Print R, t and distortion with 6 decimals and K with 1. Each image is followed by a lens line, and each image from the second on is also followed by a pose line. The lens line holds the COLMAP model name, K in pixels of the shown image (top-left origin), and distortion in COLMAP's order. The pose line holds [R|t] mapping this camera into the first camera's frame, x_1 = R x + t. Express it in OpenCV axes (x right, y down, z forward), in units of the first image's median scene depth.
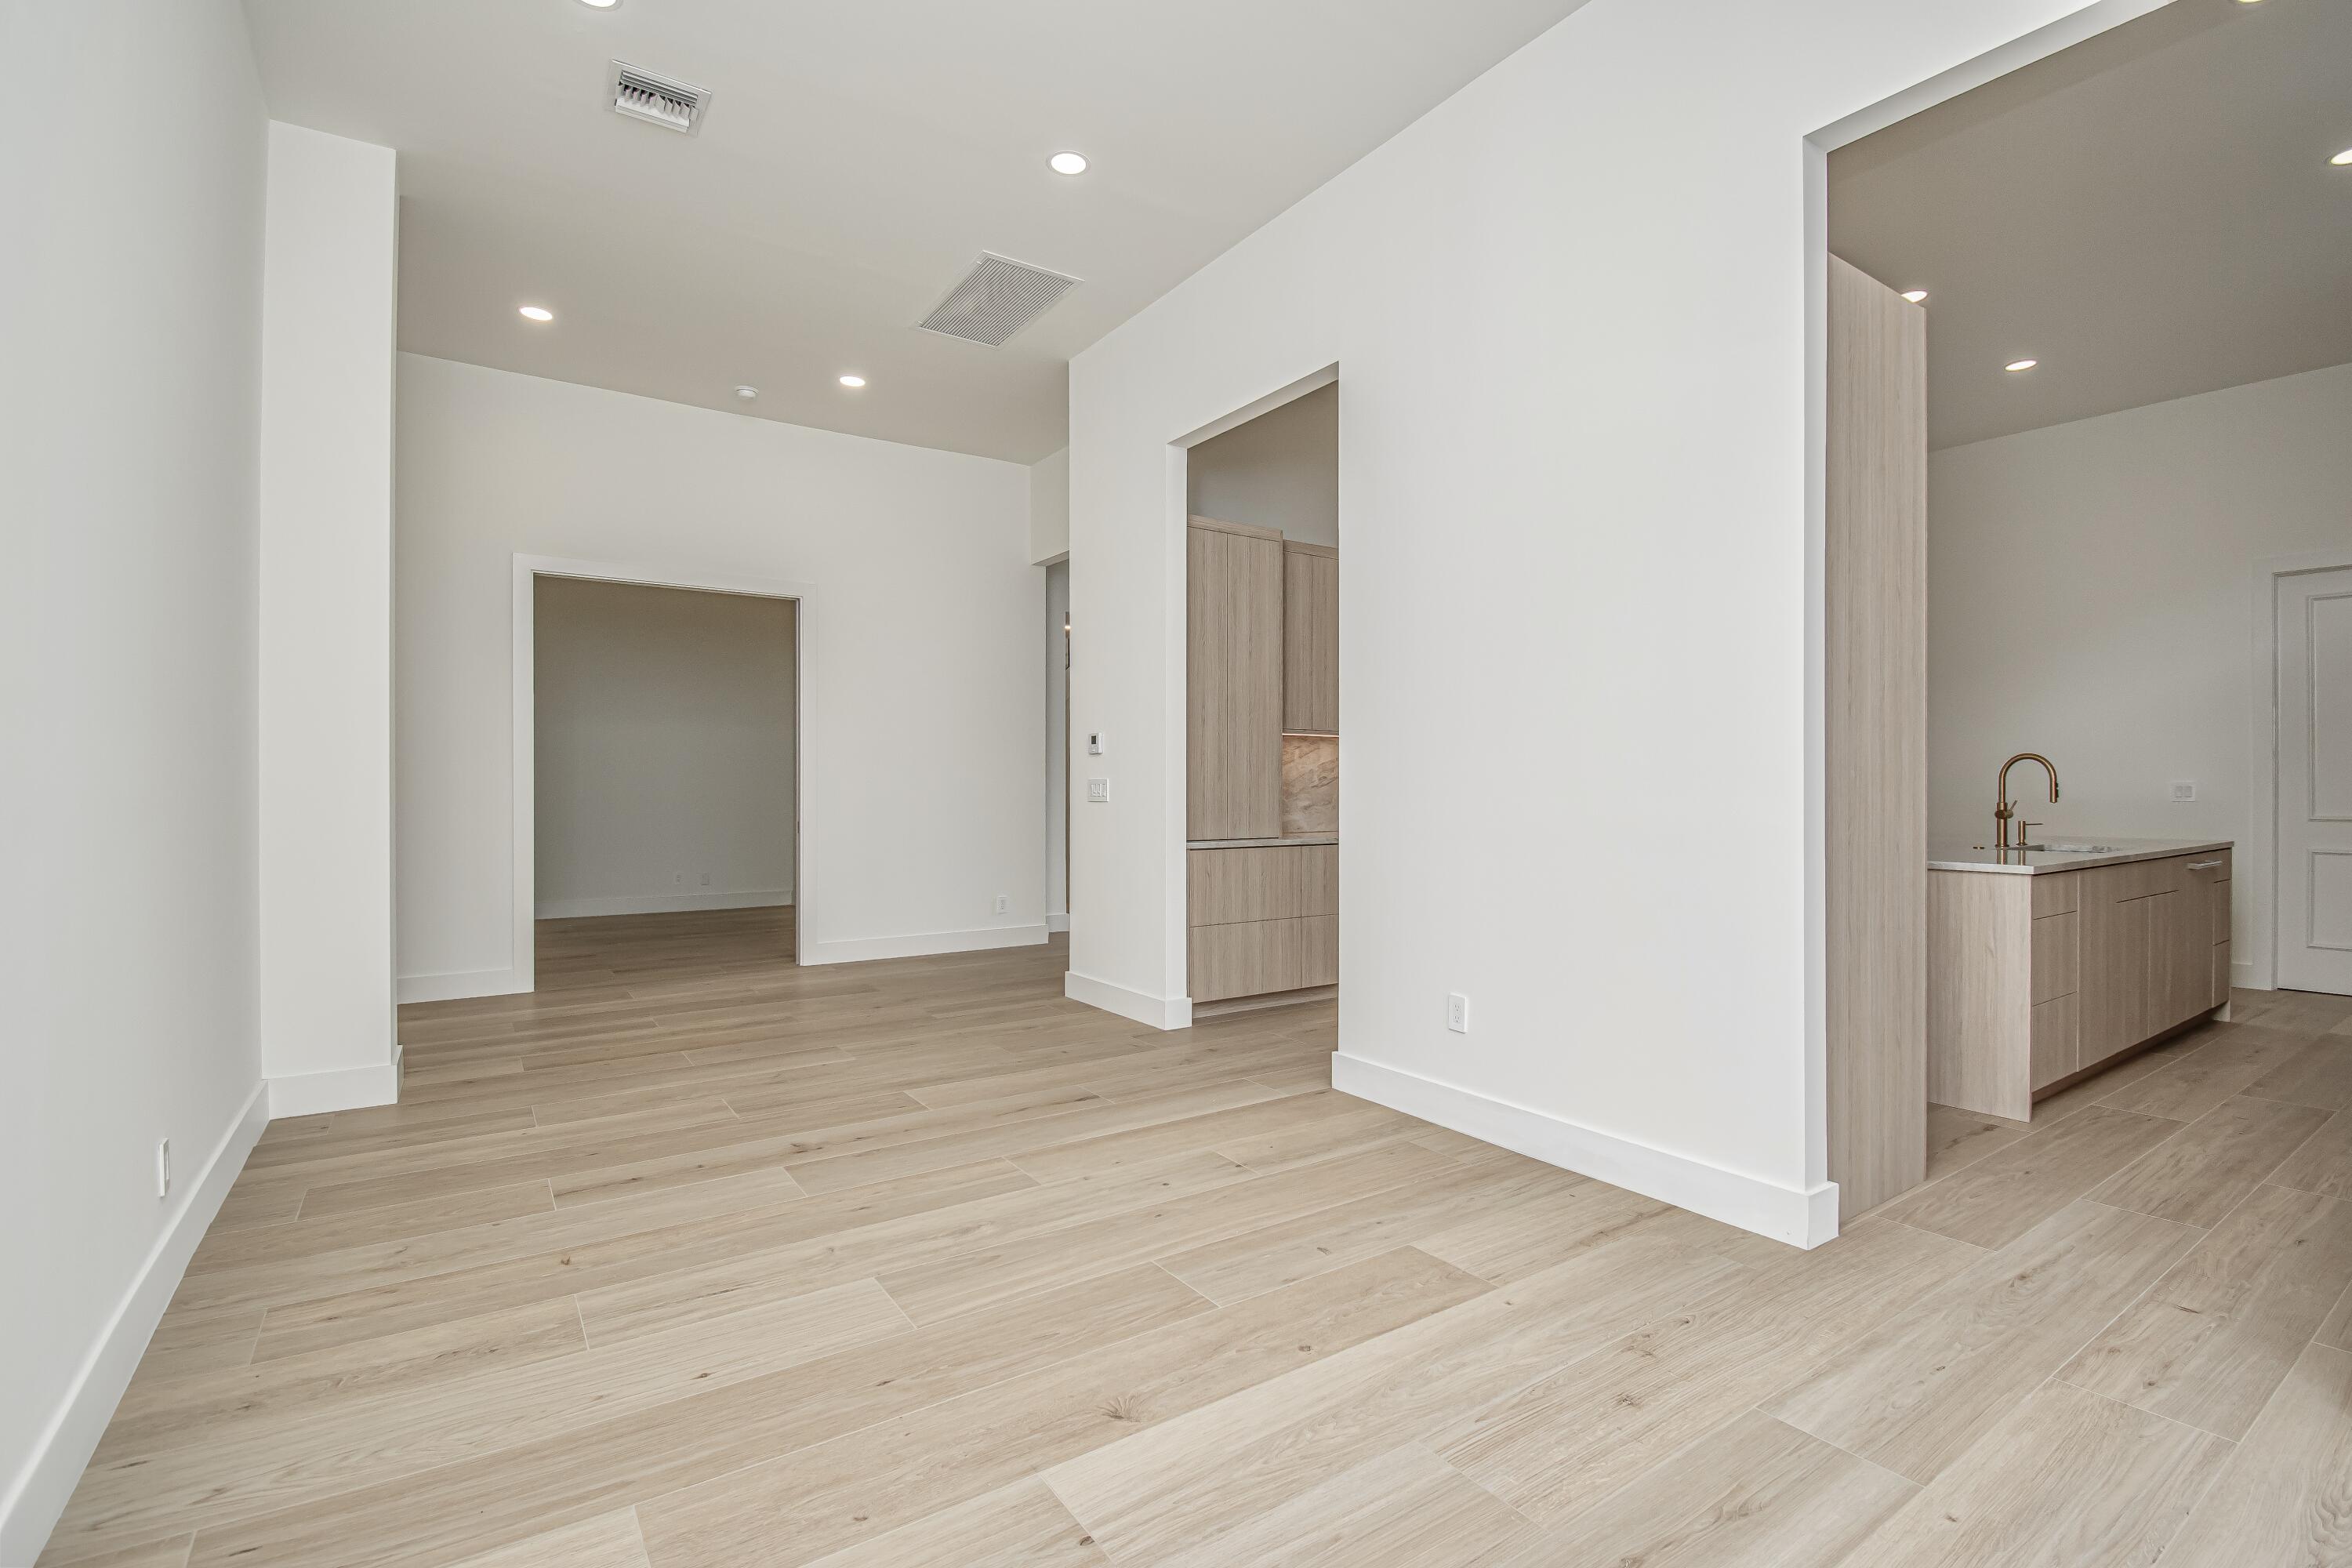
lens RADIAL K [[1079.5, 0, 1176.0], [0, 1079.5, 784.0], [0, 0, 1]] dist [0.021344, -0.025158]
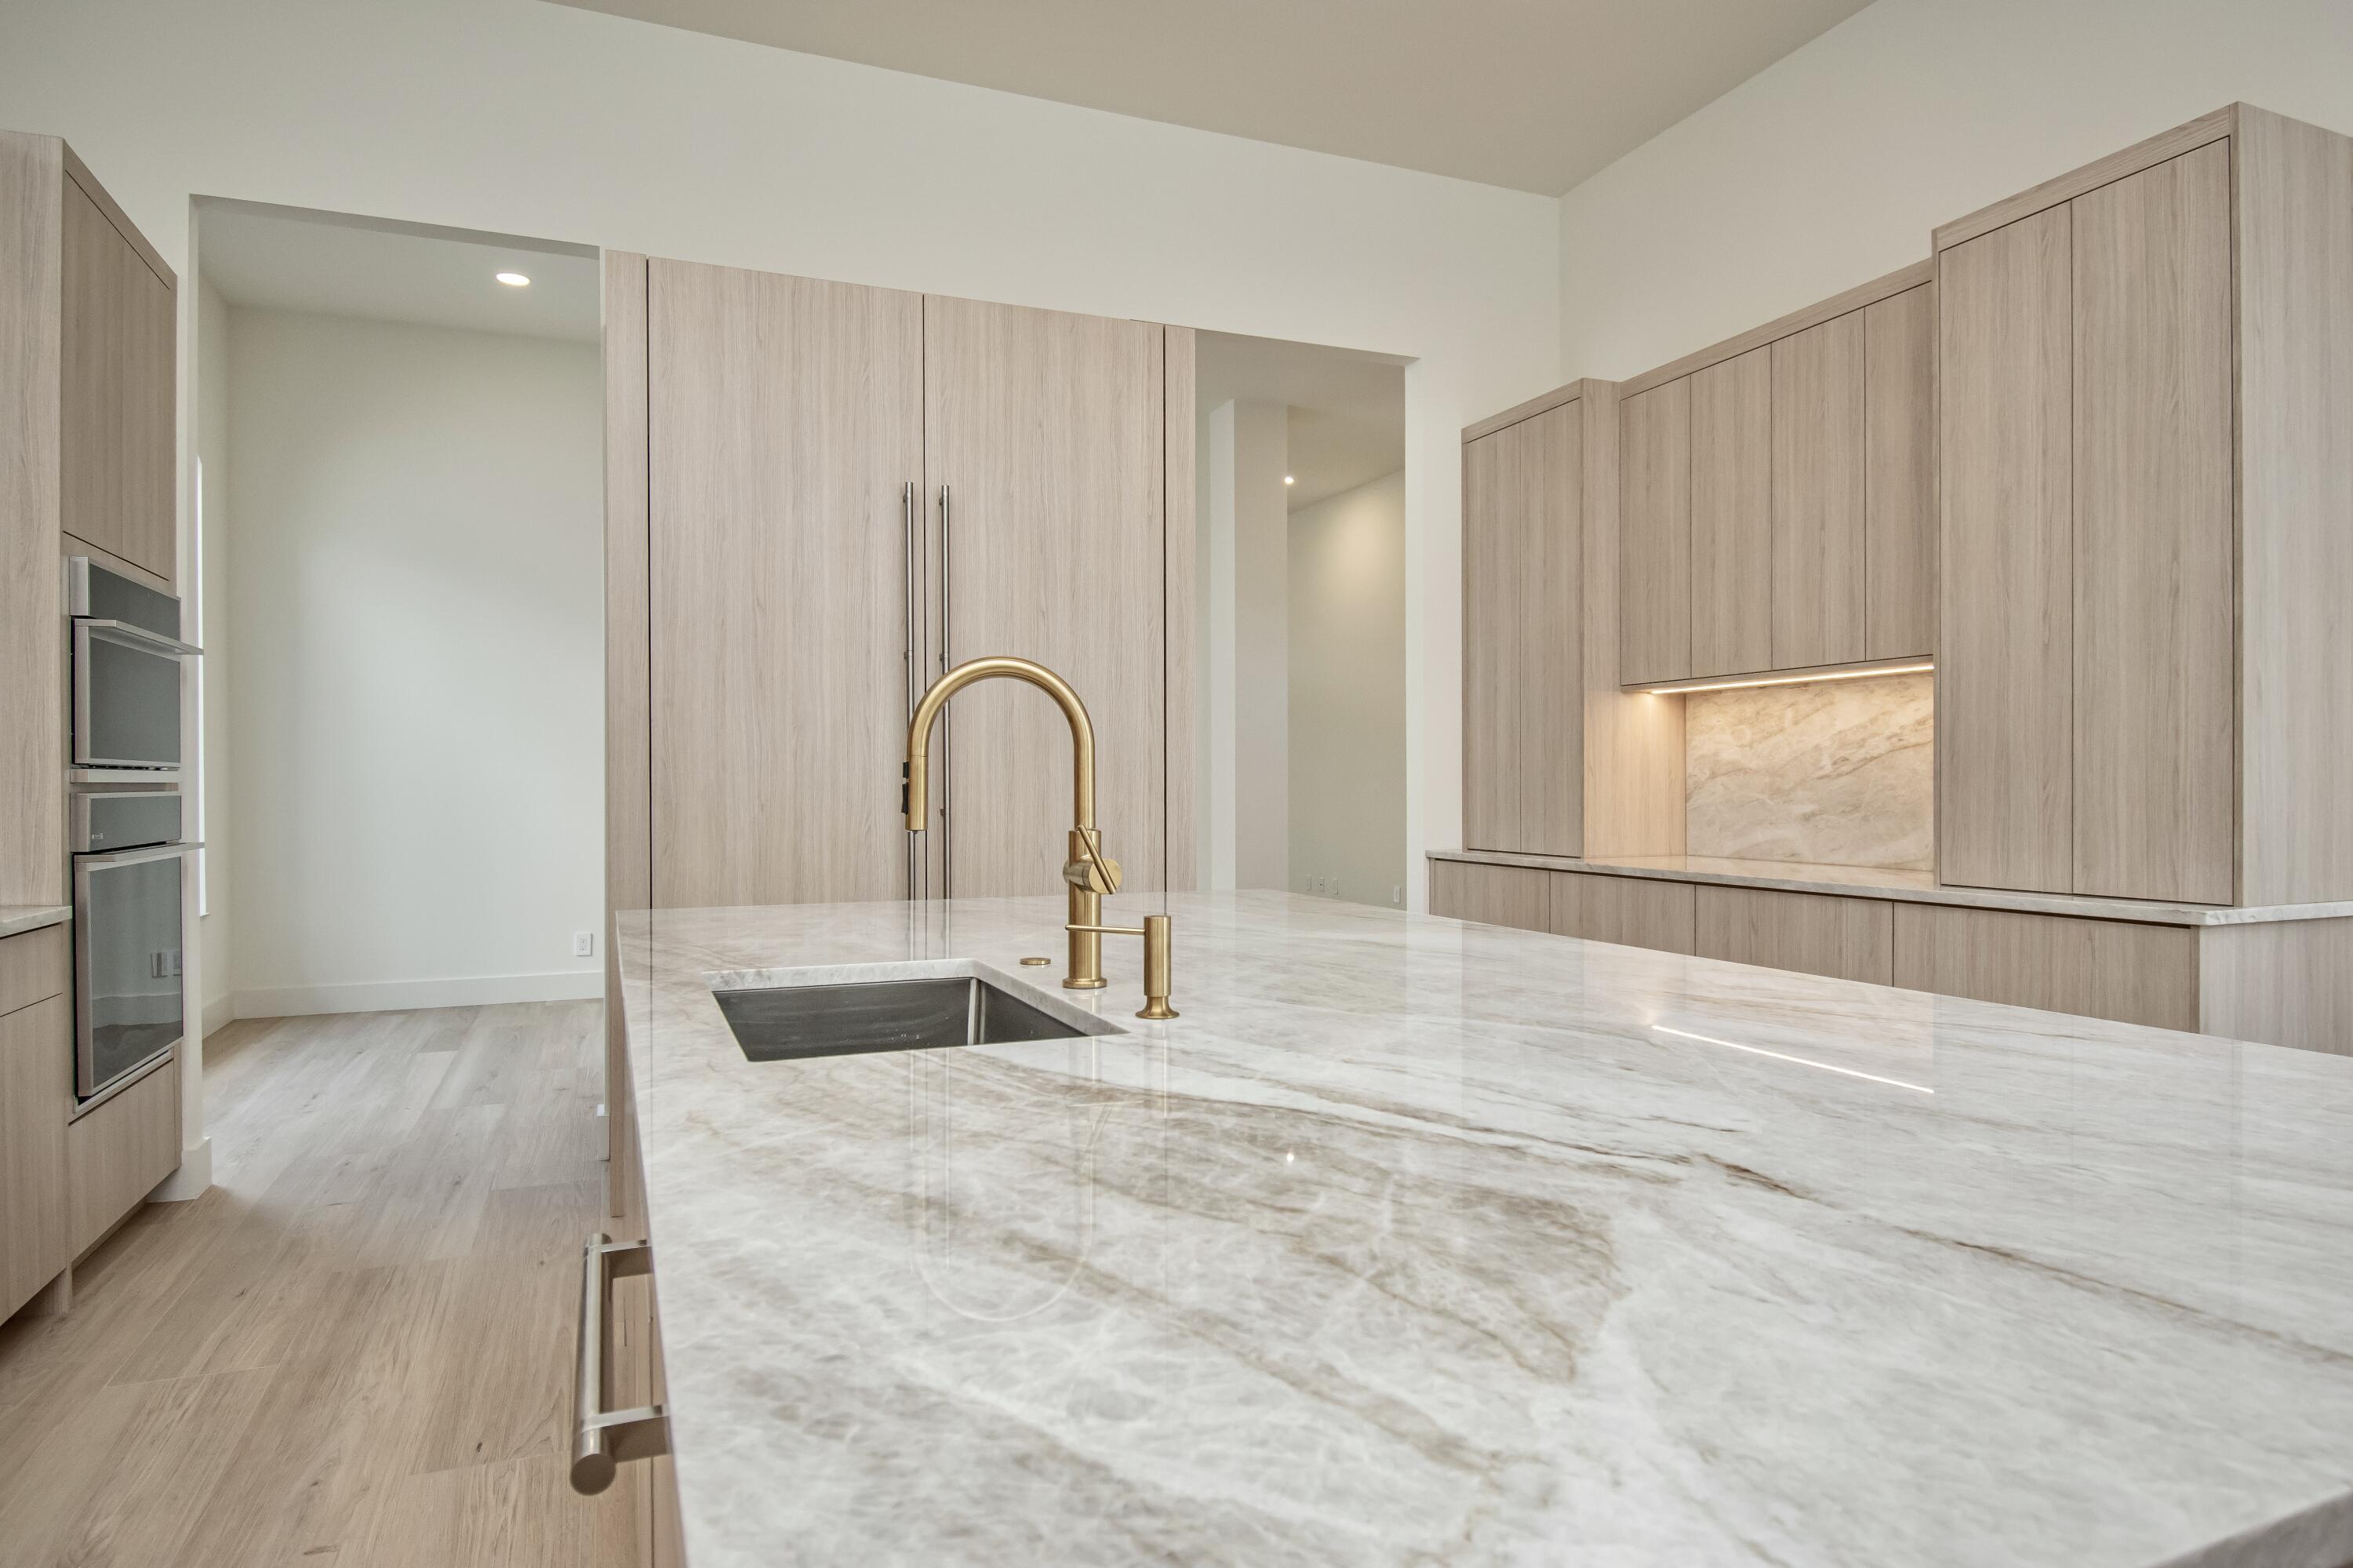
lens RADIAL K [[1361.5, 0, 1193.7], [0, 1361.5, 786.3], [0, 0, 1]] dist [0.005231, -0.023031]
pose [[-0.198131, 0.001861, -0.980174, 0.957599], [0.006660, 0.999978, 0.000552, 0.005029], [0.980153, -0.006419, -0.198139, 0.956603]]
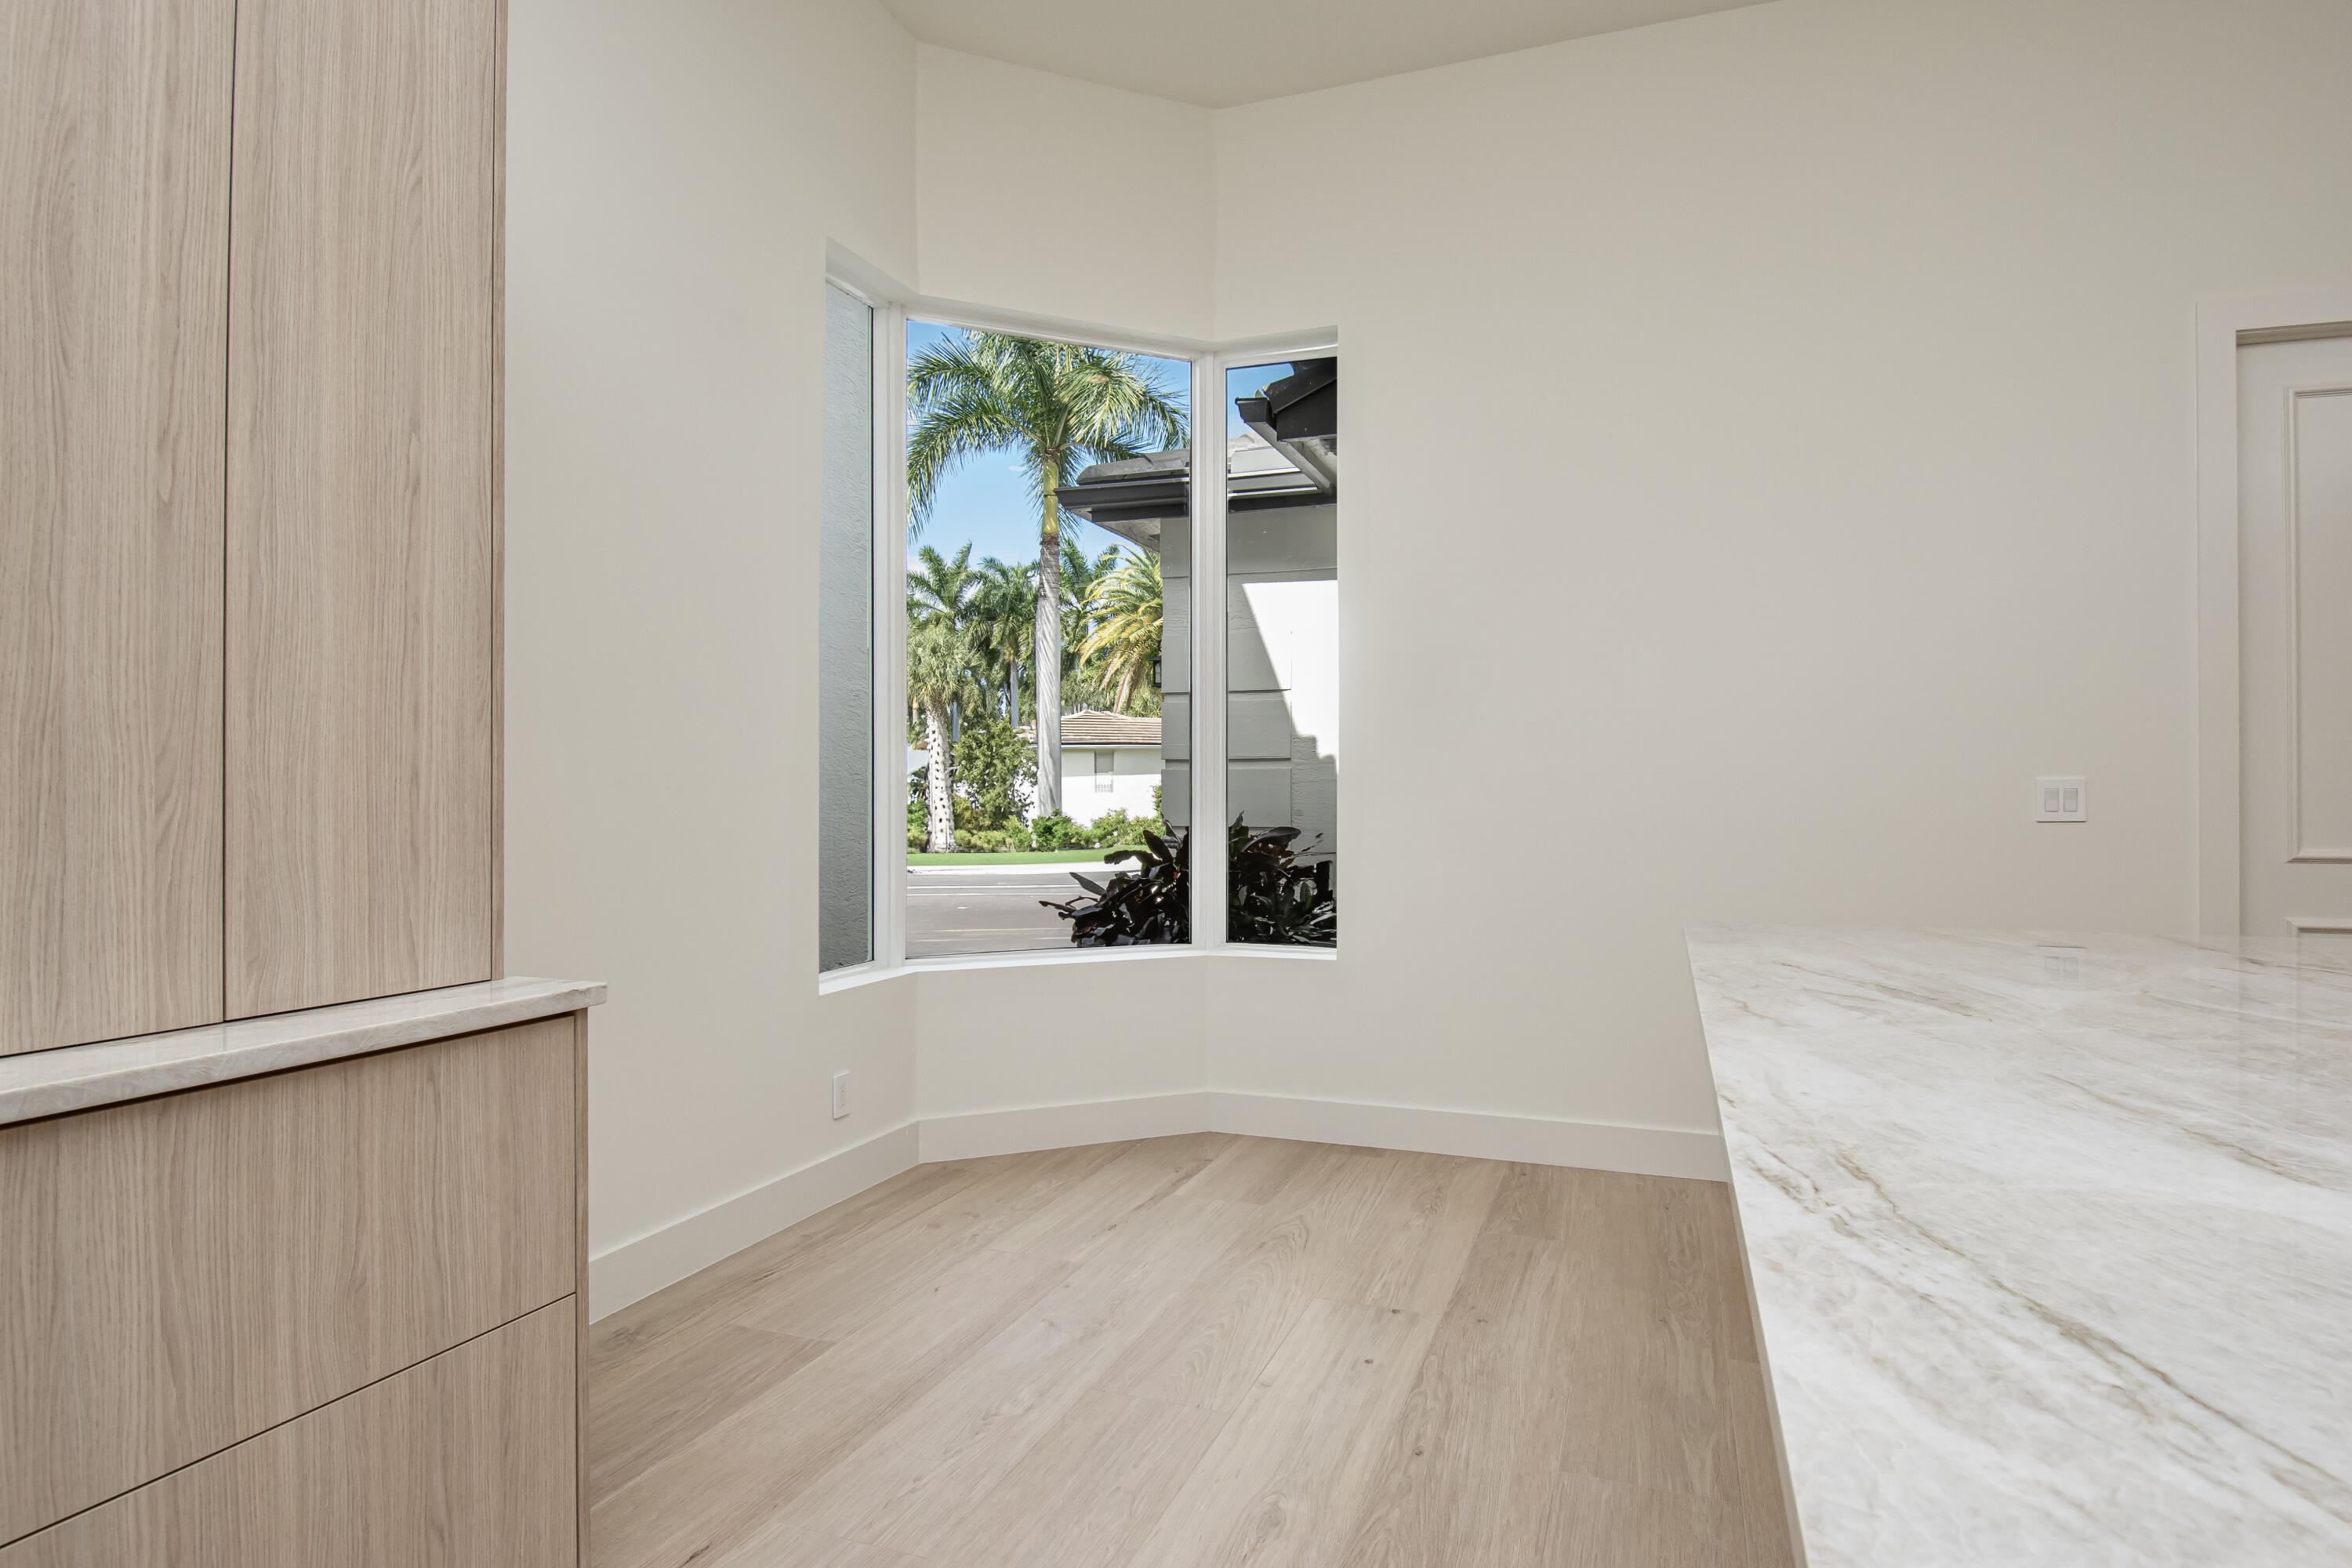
lens RADIAL K [[1270.4, 0, 1176.0], [0, 1270.4, 784.0], [0, 0, 1]] dist [0.000242, 0.000158]
pose [[0.817468, 0.004205, 0.575959, 0.358952], [-0.003291, 0.999991, -0.002629, 0.003640], [-0.575965, 0.000253, 0.817474, 0.877638]]
